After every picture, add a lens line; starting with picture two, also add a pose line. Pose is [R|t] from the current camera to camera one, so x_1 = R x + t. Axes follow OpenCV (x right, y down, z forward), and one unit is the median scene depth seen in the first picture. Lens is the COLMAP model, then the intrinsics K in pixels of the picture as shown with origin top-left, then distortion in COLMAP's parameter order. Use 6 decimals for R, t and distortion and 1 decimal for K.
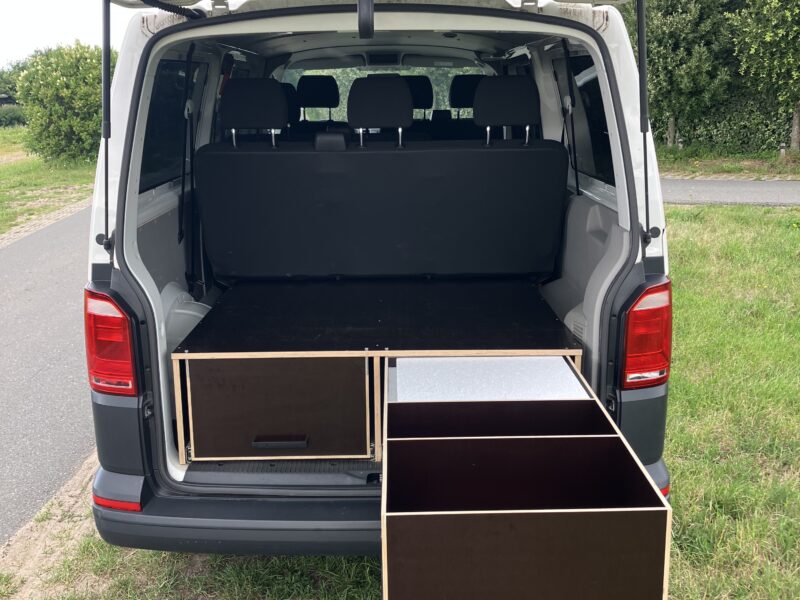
lens RADIAL K [[896.3, 0, 397.4], [0, 896.3, 299.7], [0, 0, 1]] dist [0.042732, 0.000000]
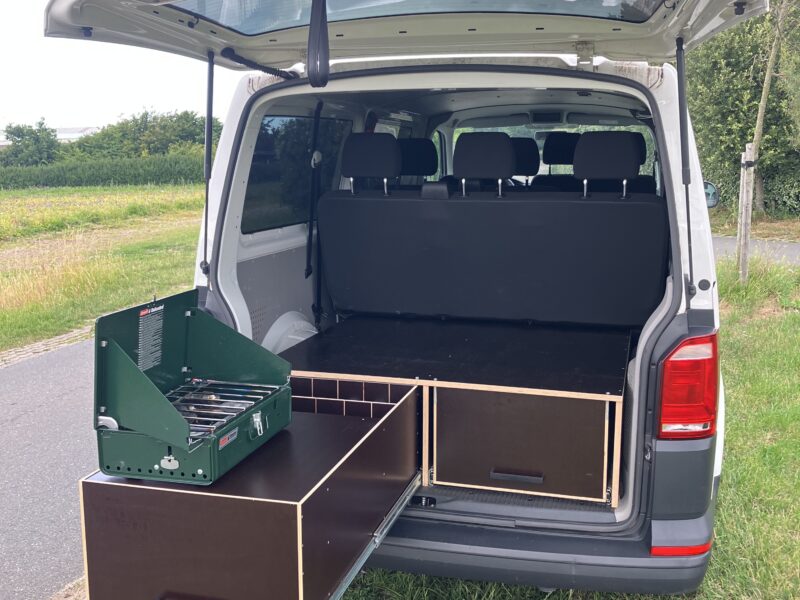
lens RADIAL K [[896.3, 0, 405.2], [0, 896.3, 302.4], [0, 0, 1]] dist [0.042732, 0.000000]
pose [[0.962839, 0.058449, -0.263674, 0.231187], [-0.074646, 0.995863, -0.051825, 0.021379], [0.259554, 0.069581, 0.963219, -0.050737]]
